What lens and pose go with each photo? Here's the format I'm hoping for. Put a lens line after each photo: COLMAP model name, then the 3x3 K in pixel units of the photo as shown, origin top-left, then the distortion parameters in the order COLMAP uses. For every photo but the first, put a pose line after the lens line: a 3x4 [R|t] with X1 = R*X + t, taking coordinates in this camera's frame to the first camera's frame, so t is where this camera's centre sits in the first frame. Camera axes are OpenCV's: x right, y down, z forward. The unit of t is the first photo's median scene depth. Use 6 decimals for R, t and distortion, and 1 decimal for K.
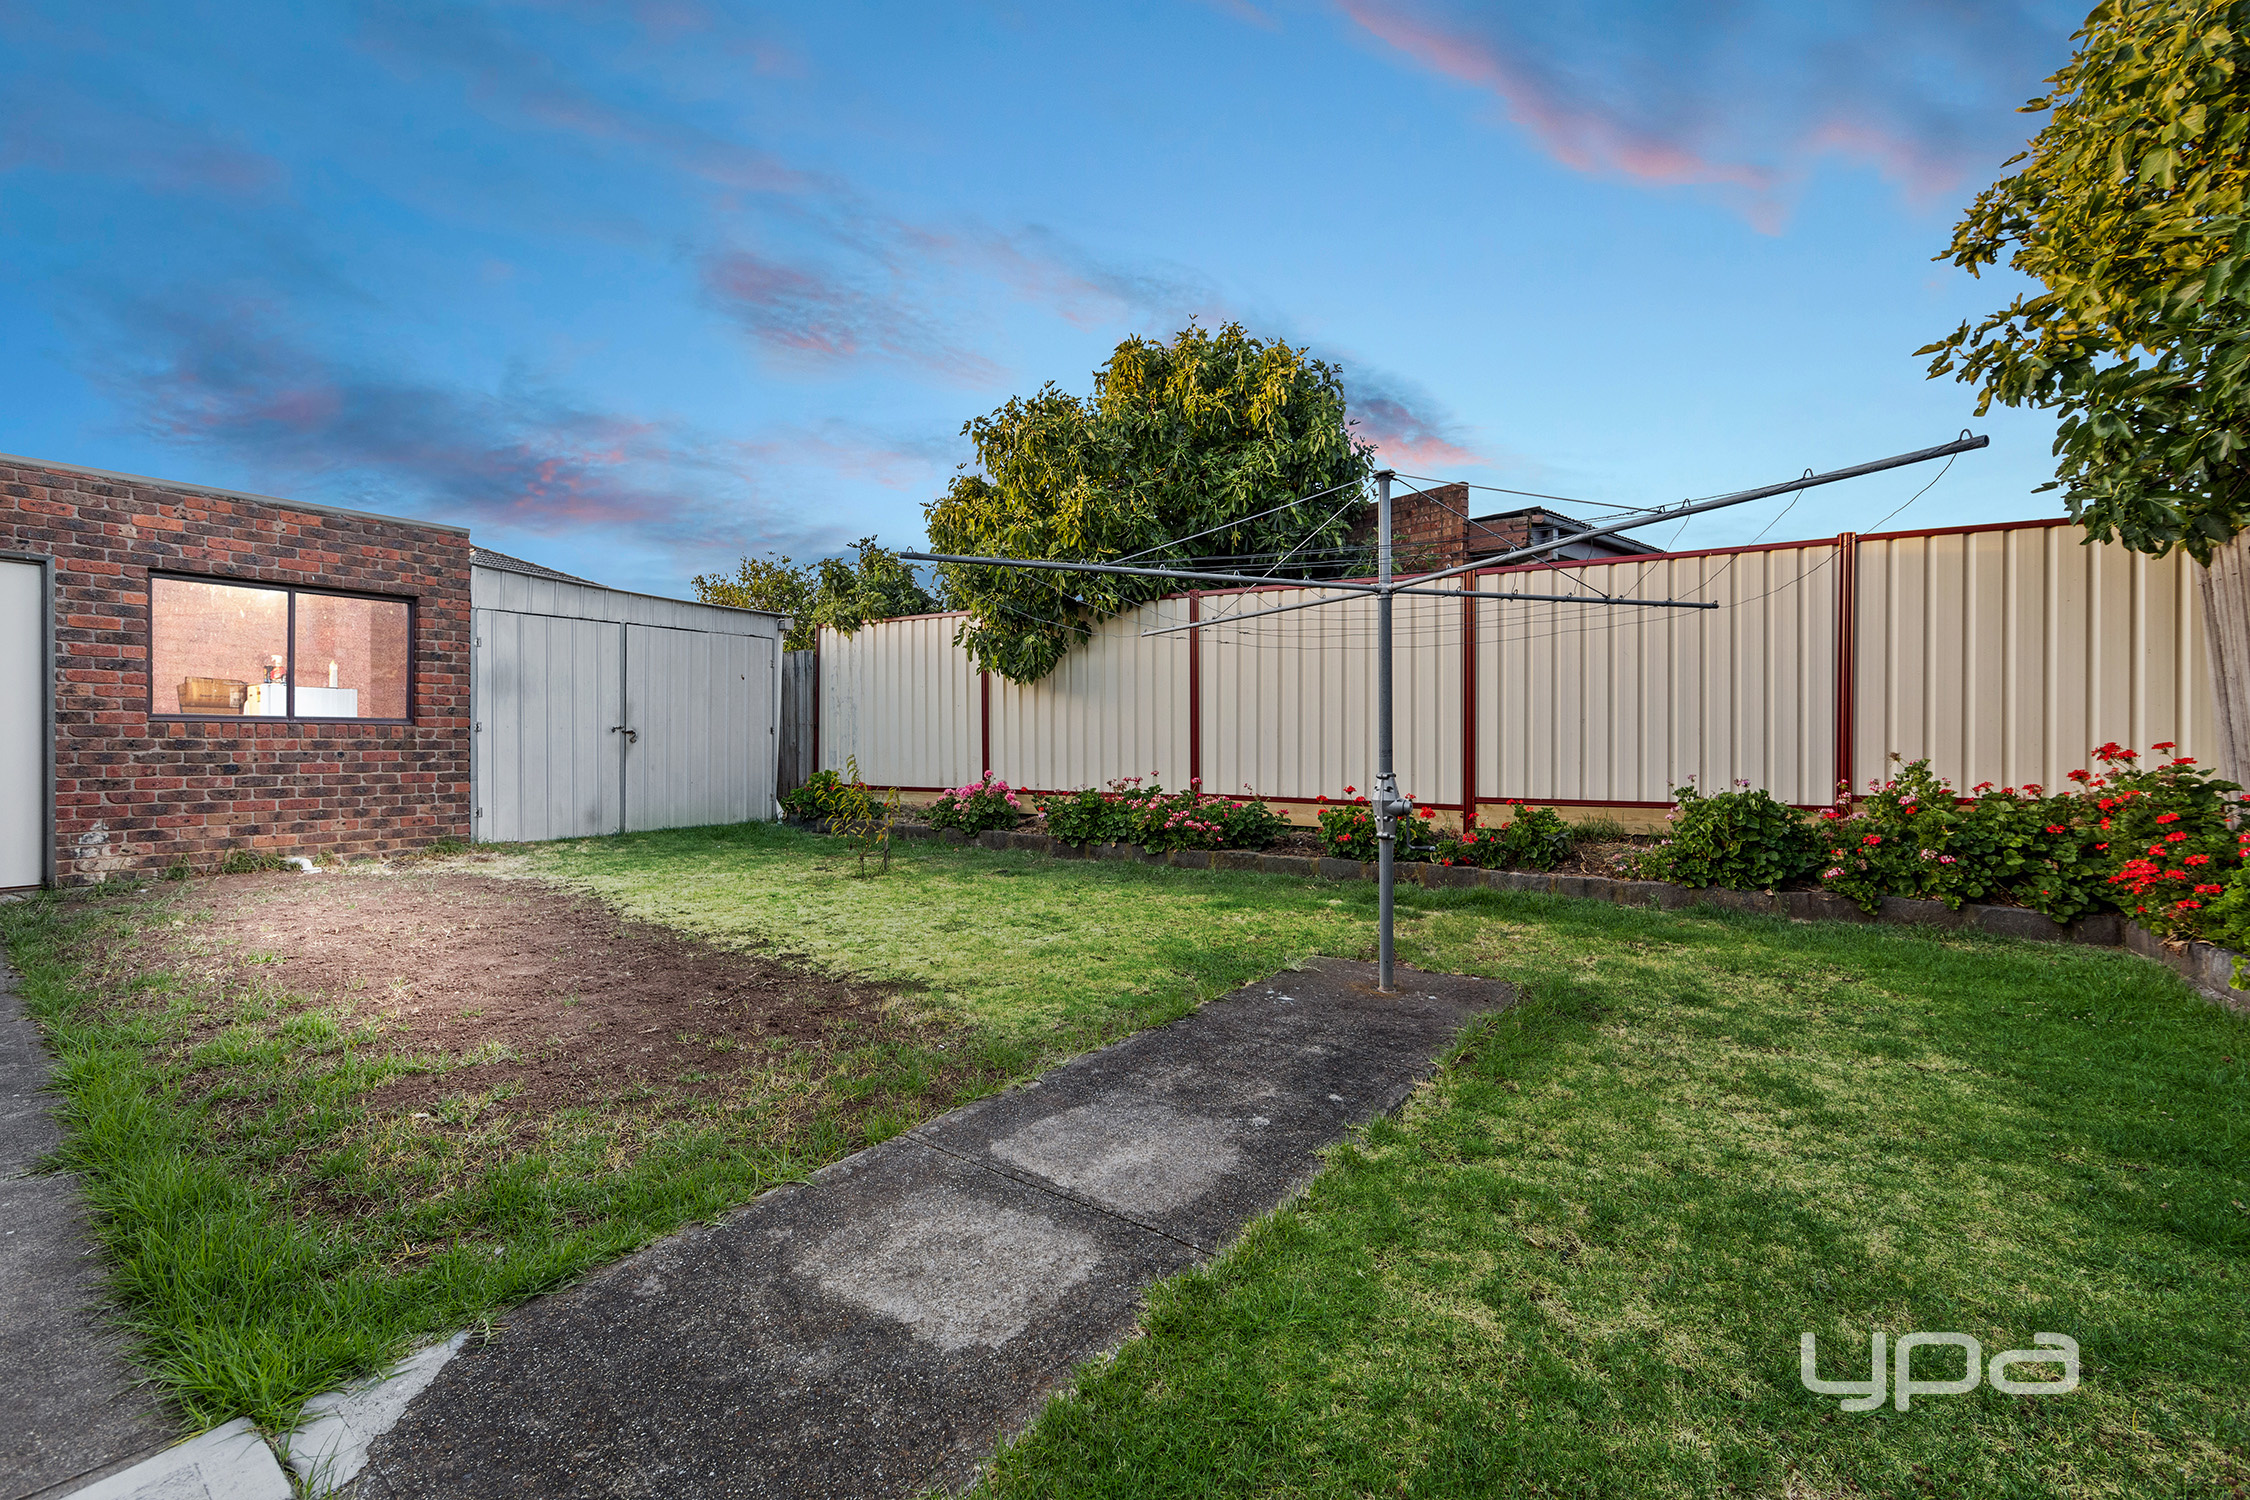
lens RADIAL K [[895.9, 0, 1122.6], [0, 895.9, 740.7], [0, 0, 1]] dist [-0.001437, 0.000058]
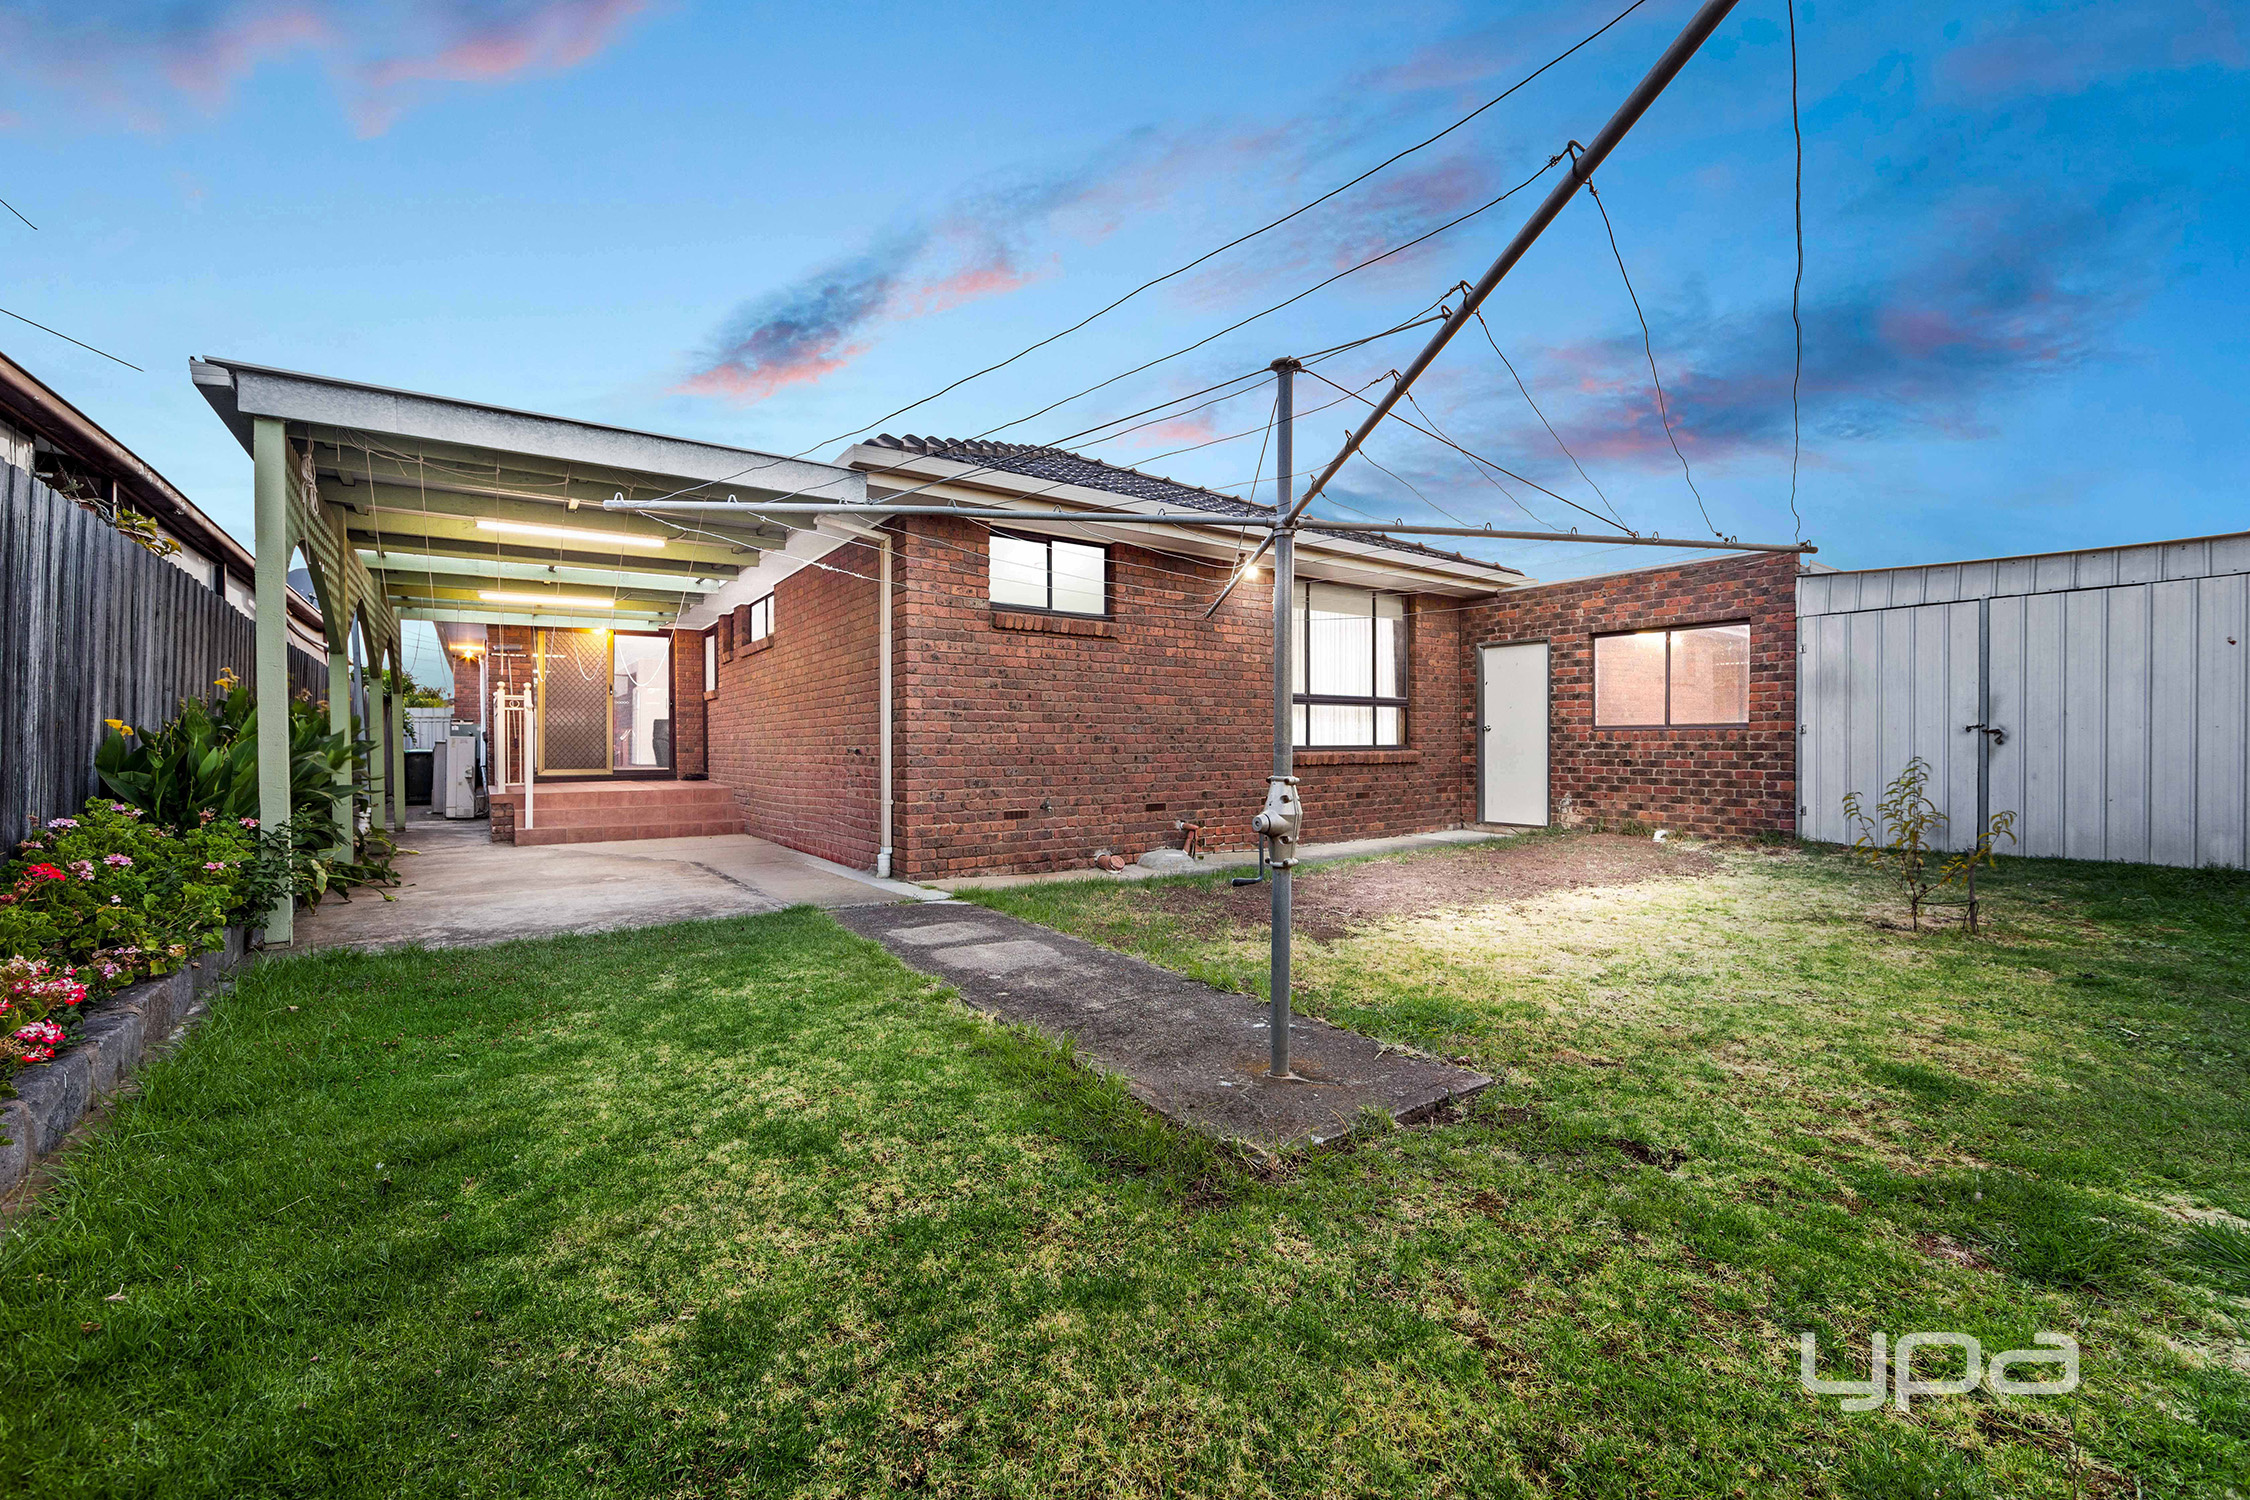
lens RADIAL K [[895.9, 0, 1122.6], [0, 895.9, 740.7], [0, 0, 1]] dist [-0.001437, 0.000058]
pose [[-0.318100, -0.007372, -0.948029, 0.577817], [-0.001153, 0.999972, -0.007389, 0.007192], [0.948057, -0.001257, -0.318099, 0.628031]]
